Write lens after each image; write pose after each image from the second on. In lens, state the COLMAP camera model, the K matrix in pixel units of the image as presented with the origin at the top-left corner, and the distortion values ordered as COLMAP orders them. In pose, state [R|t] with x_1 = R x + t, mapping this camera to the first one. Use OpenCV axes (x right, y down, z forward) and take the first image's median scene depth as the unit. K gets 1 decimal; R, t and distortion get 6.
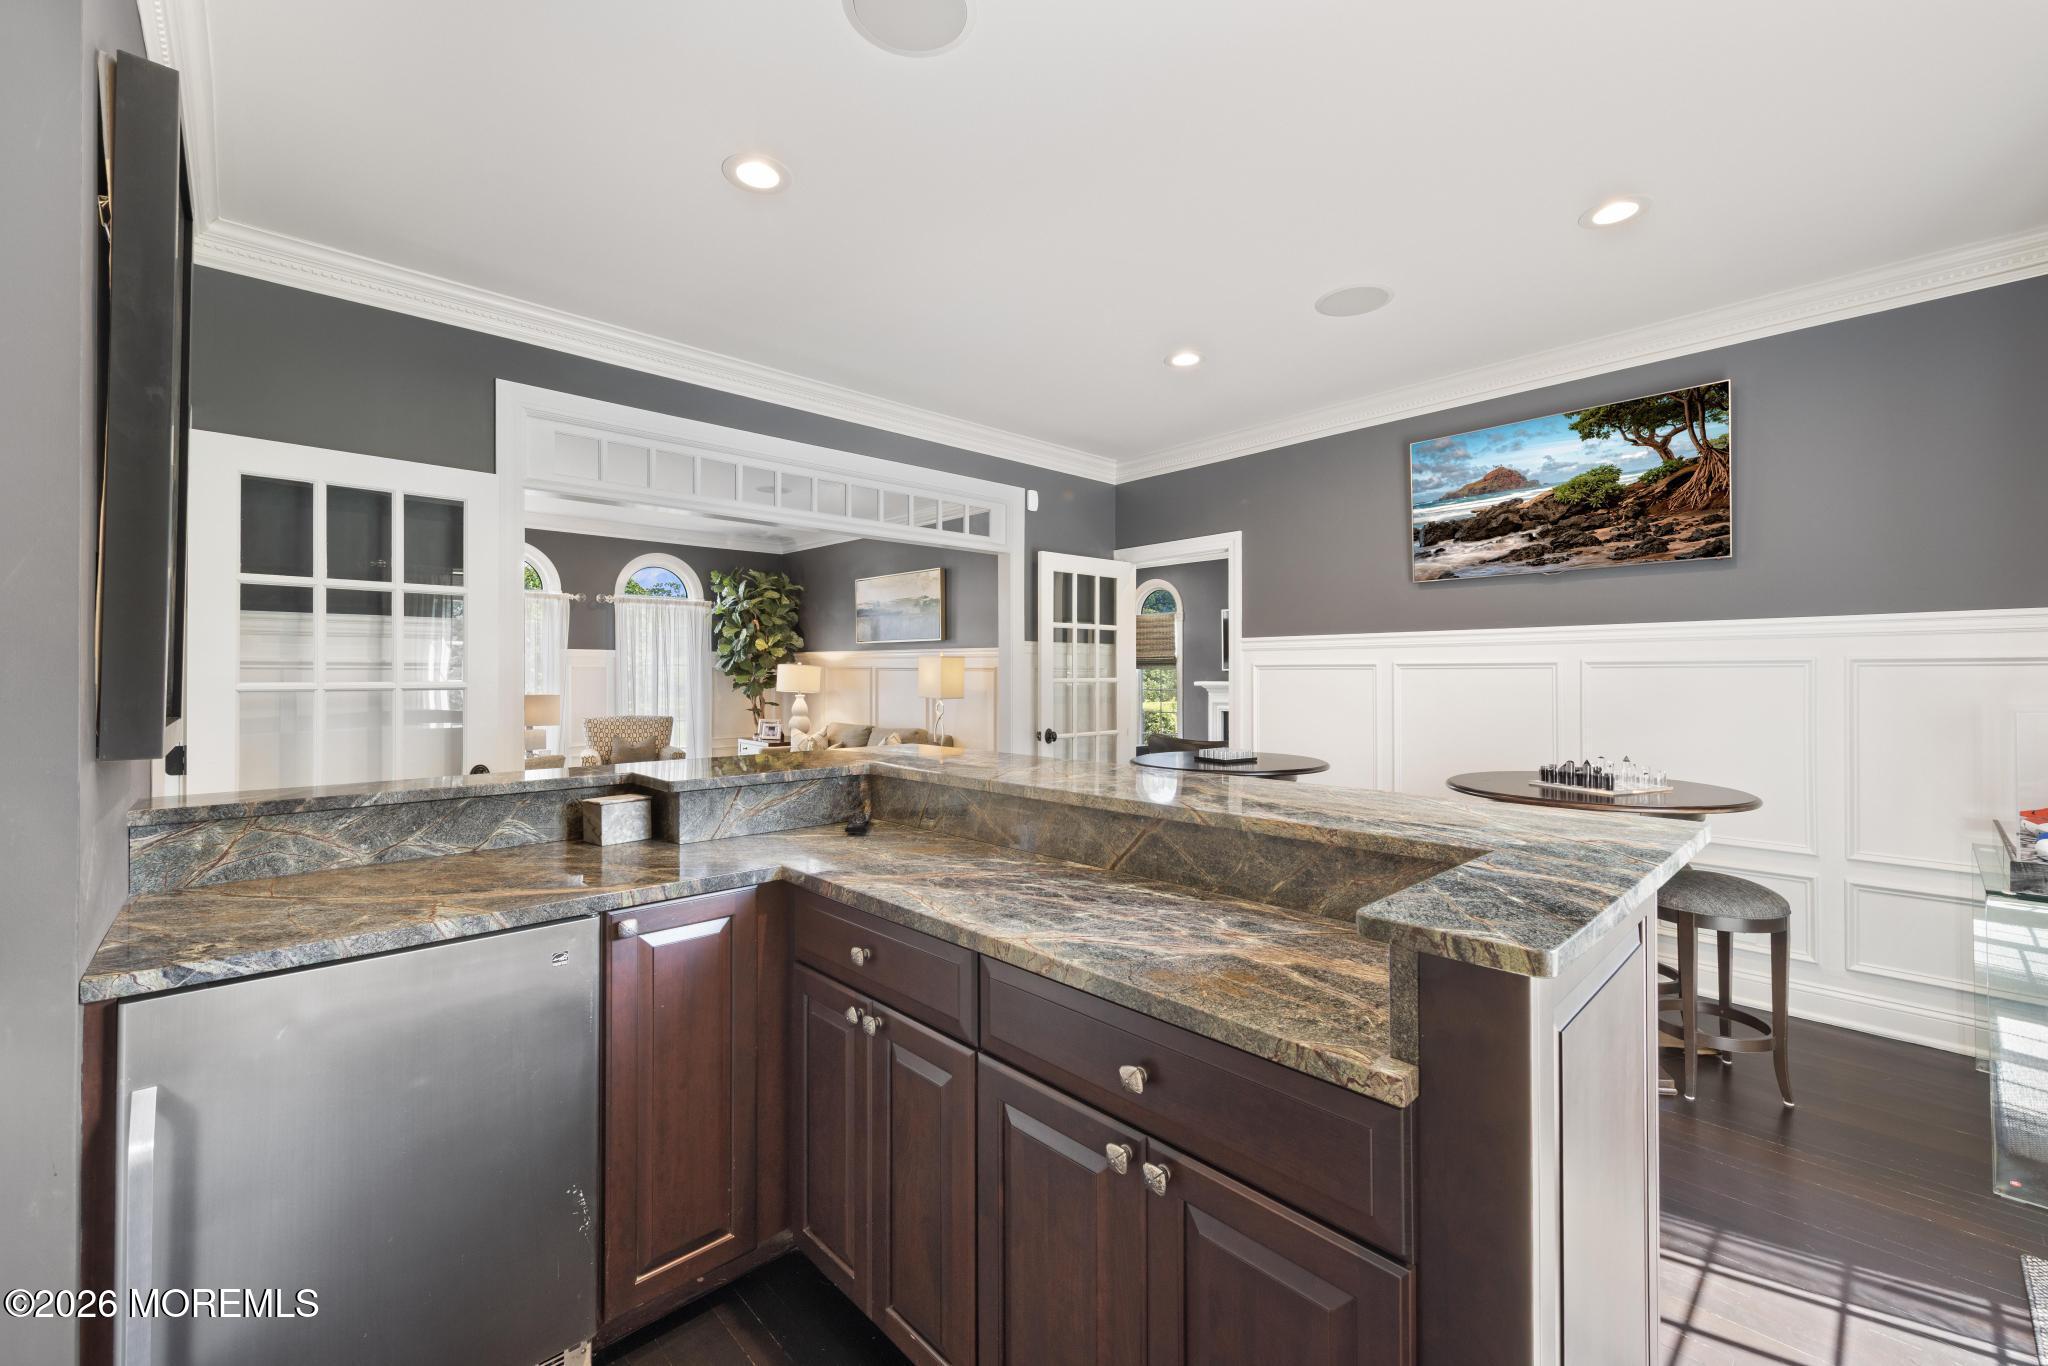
lens RADIAL K [[830.3, 0, 1010.5], [0, 830.3, 706.2], [0, 0, 1]] dist [0.001494, 0.000008]
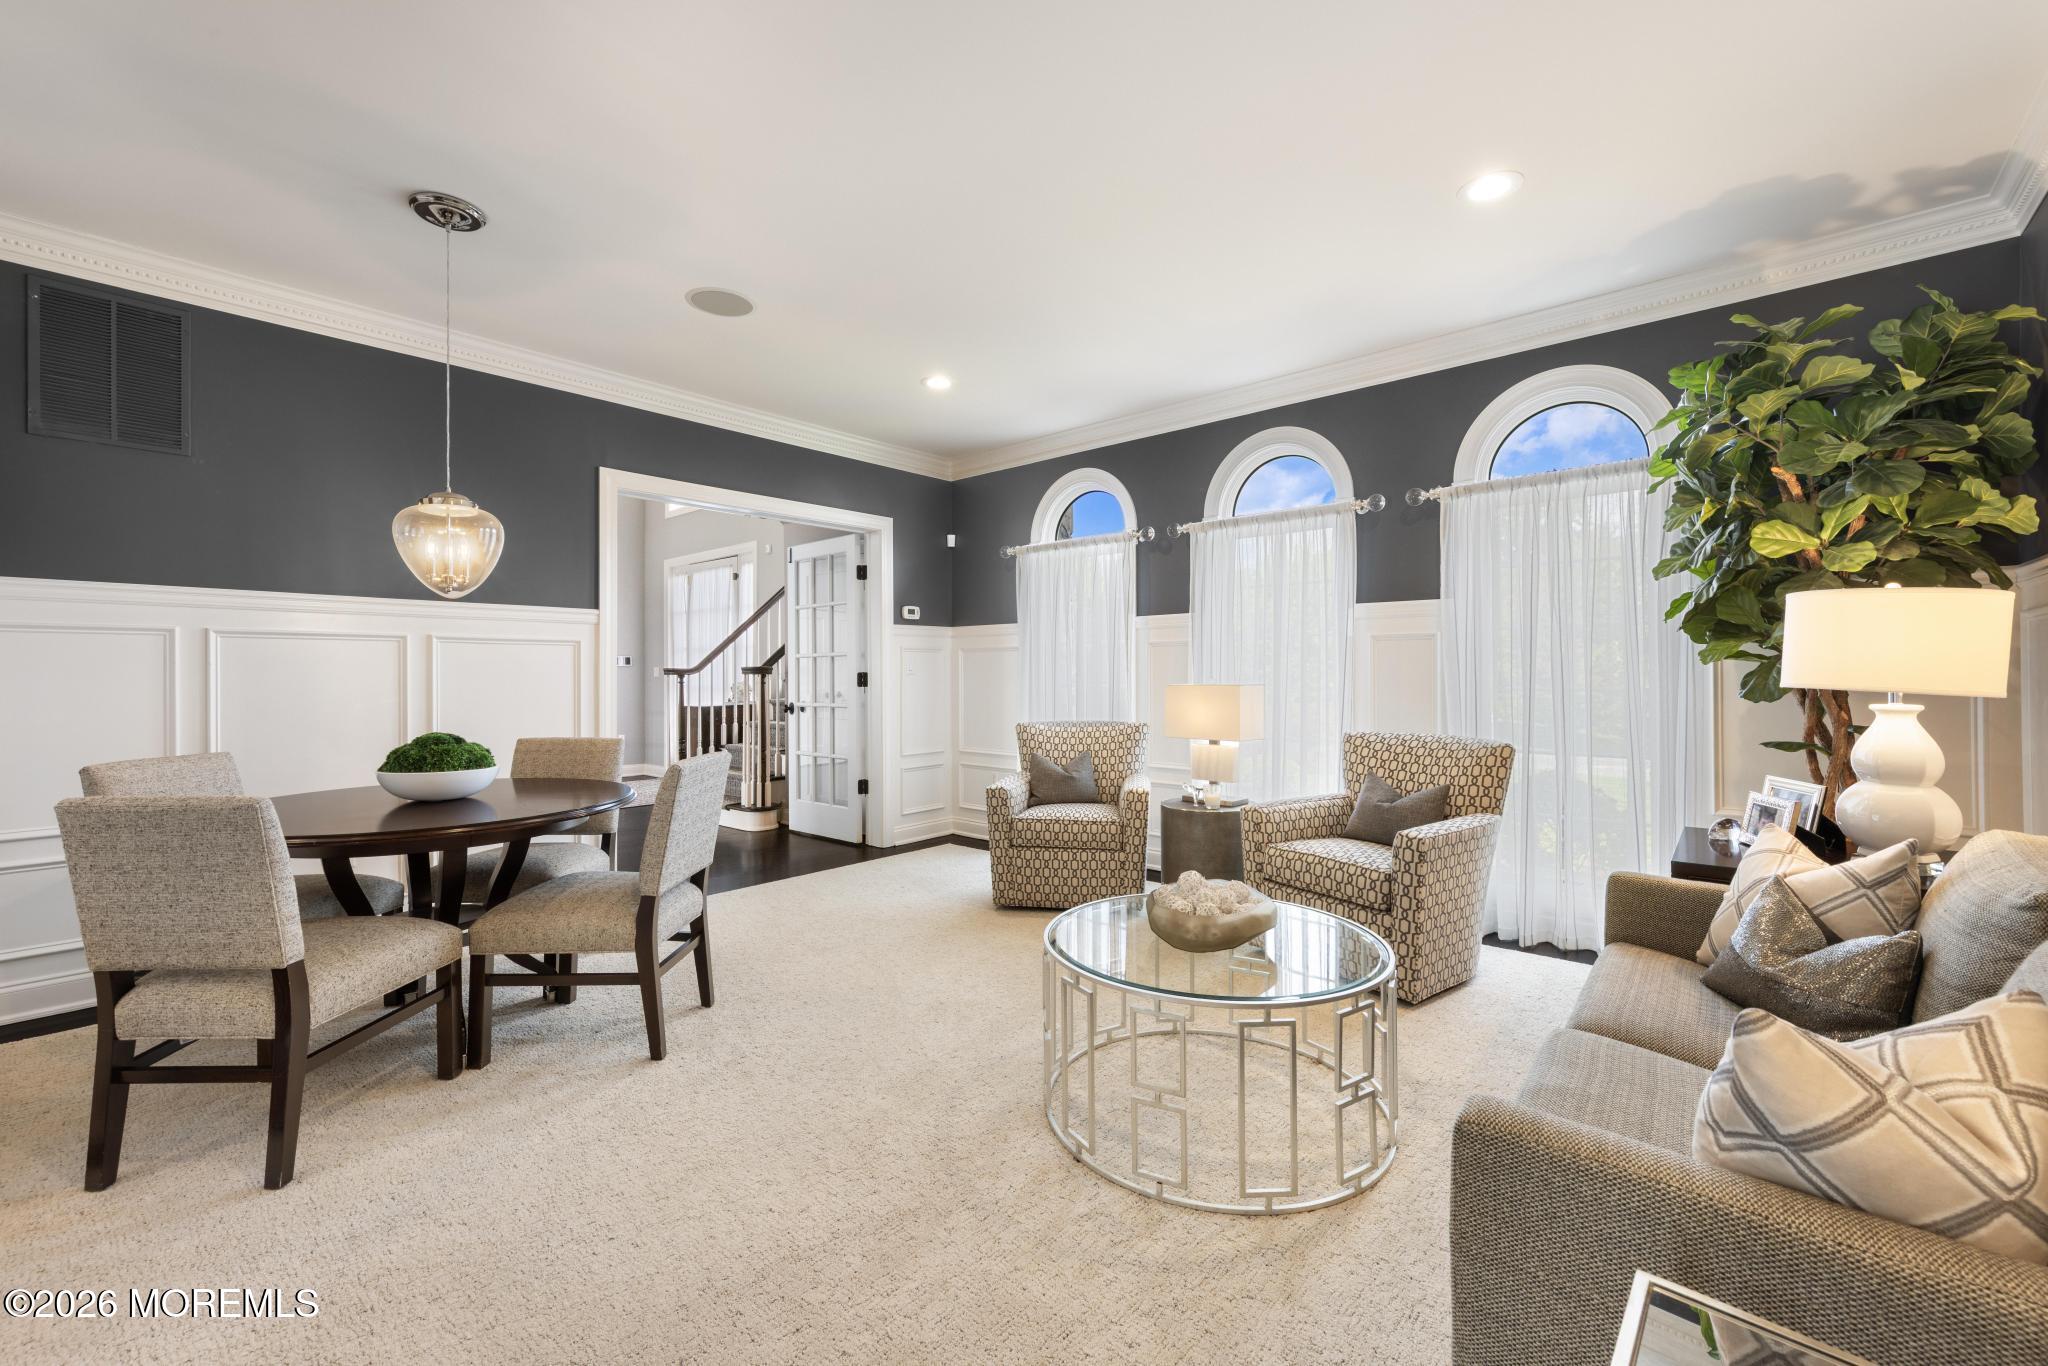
lens RADIAL K [[844.2, 0, 1033.3], [0, 844.2, 668.7], [0, 0, 1]] dist [0.001152, 0.000072]
pose [[0.089964, -0.004562, -0.995935, -0.007398], [-0.028862, 0.999558, -0.007186, -0.015776], [0.995527, 0.029391, 0.089793, 0.716131]]
